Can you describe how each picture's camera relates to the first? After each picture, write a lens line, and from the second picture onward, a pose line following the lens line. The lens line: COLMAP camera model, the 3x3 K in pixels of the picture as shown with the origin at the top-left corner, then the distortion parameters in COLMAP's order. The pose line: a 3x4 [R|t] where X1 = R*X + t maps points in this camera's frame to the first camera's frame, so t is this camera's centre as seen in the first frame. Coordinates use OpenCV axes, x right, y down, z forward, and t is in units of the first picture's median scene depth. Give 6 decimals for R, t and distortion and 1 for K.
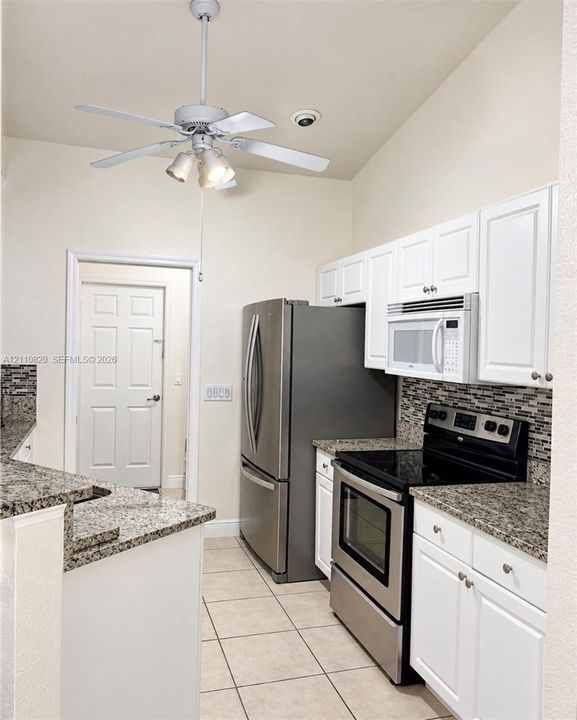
lens RADIAL K [[595.0, 0, 289.0], [0, 595.0, 359.5], [0, 0, 1]] dist [-0.009301, -0.013121]
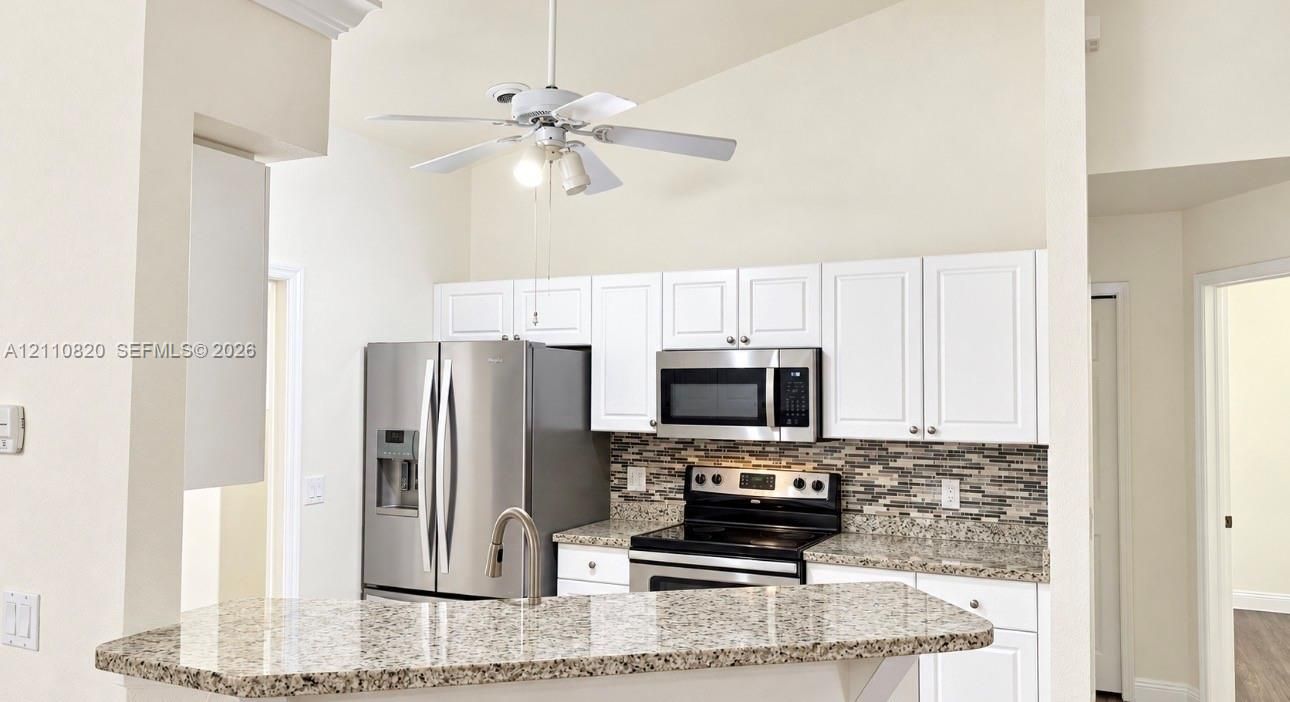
lens RADIAL K [[951.9, 0, 646.9], [0, 951.9, 345.8], [0, 0, 1]] dist [0.078131, -0.000679]
pose [[0.685620, 0.005561, 0.727938, -0.894141], [0.031885, 0.998782, -0.037662, -0.055446], [-0.727261, 0.049032, 0.684608, 0.107133]]
